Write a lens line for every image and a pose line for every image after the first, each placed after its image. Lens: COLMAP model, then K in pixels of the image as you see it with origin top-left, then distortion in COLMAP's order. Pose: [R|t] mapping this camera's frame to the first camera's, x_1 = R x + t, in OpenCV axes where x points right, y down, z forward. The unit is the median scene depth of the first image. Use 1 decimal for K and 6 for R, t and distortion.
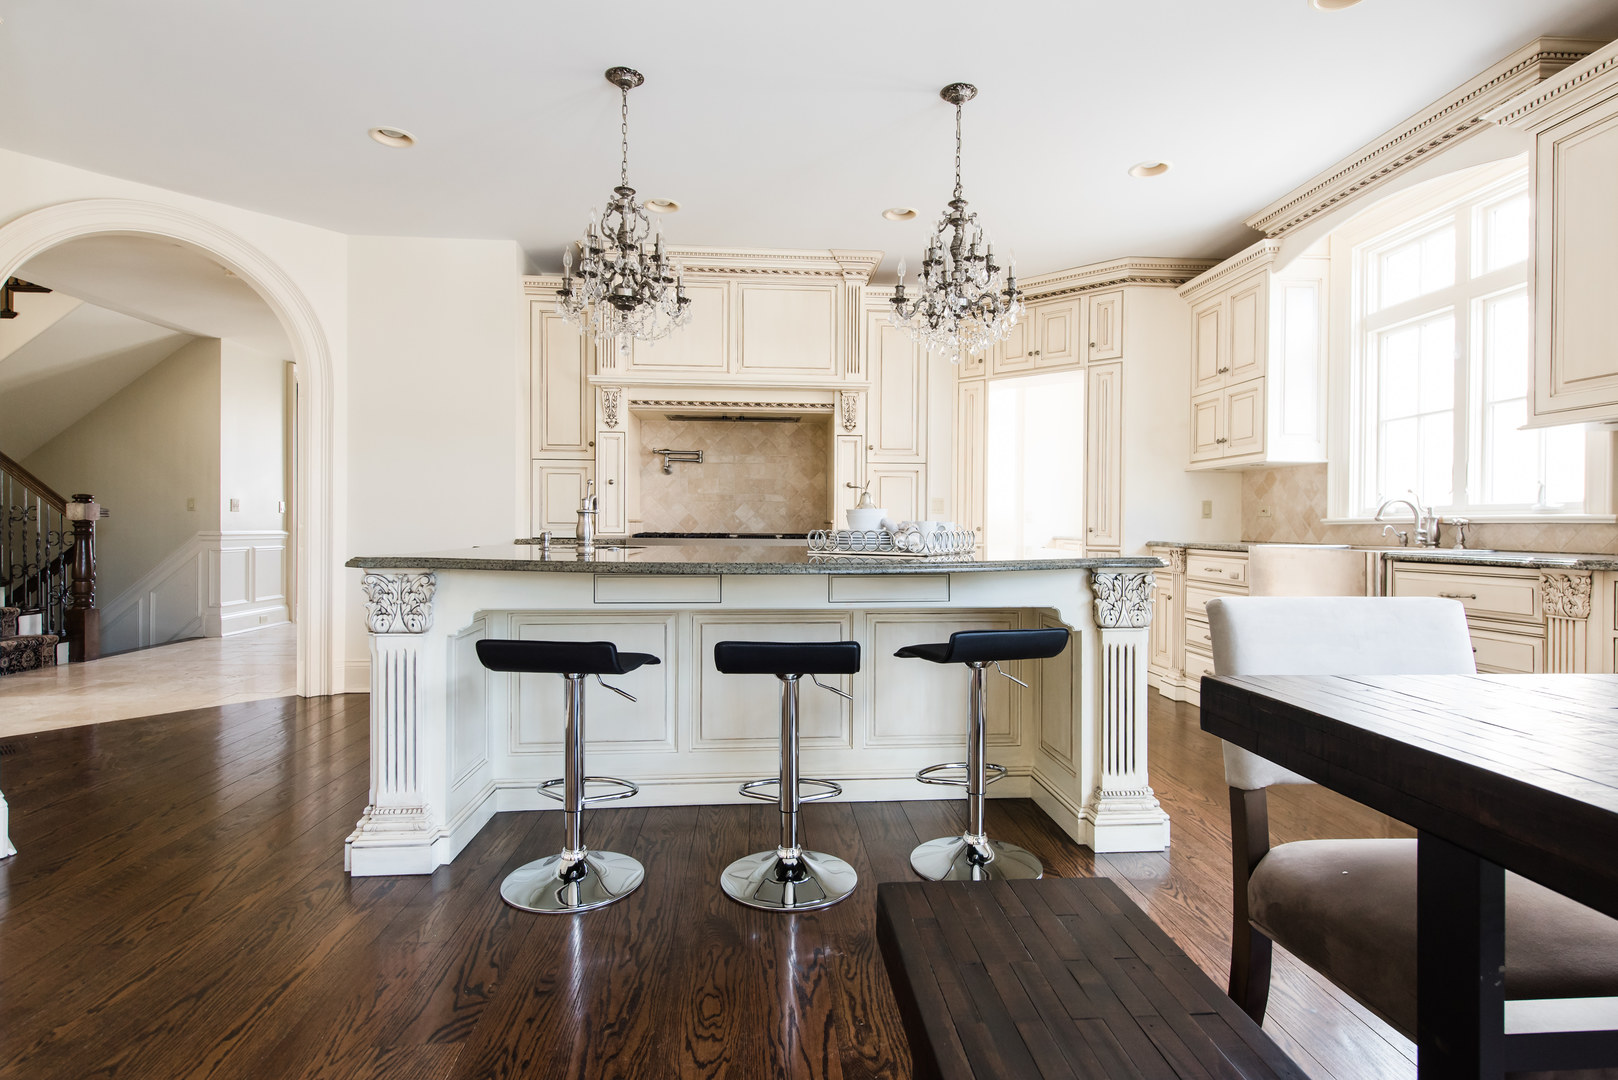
lens RADIAL K [[823.4, 0, 813.4], [0, 823.4, 533.2], [0, 0, 1]] dist [0.017507, -0.010835]
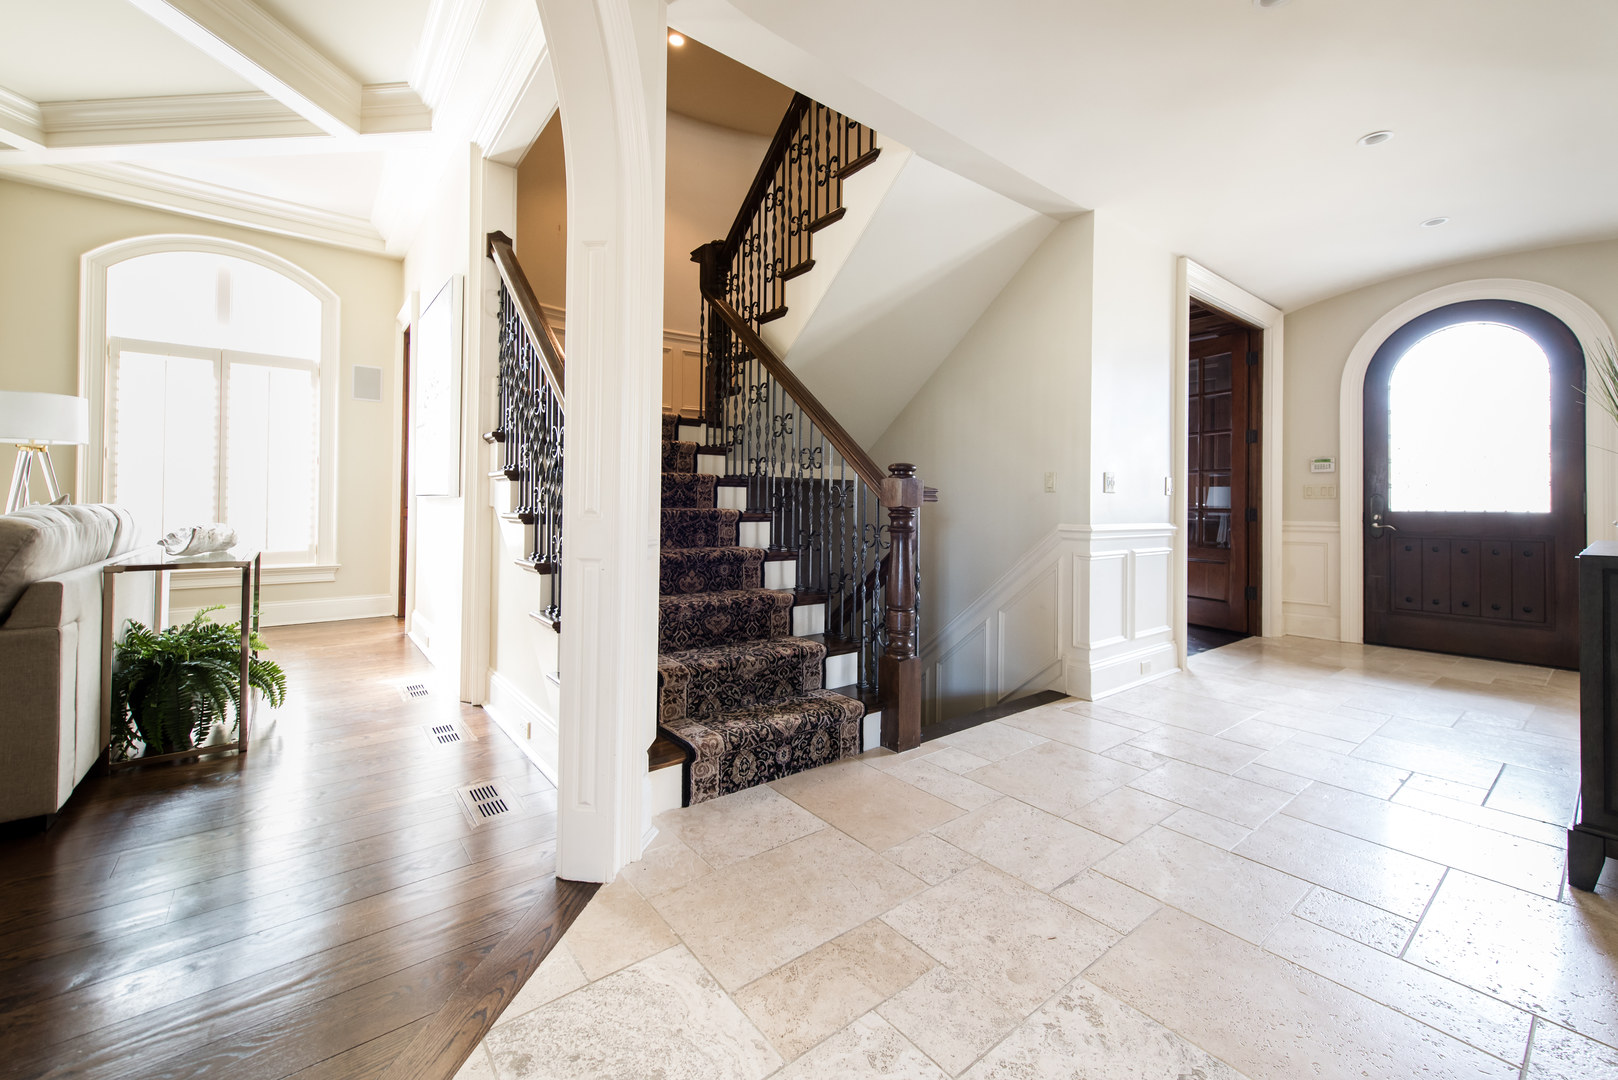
lens RADIAL K [[672.6, 0, 817.9], [0, 672.6, 494.0], [0, 0, 1]] dist [0.001070, 0.000006]
pose [[0.576753, -0.013254, -0.816811, -0.520674], [-0.013857, 0.999566, -0.026004, -0.011818], [0.816801, 0.026317, 0.576318, 0.671841]]
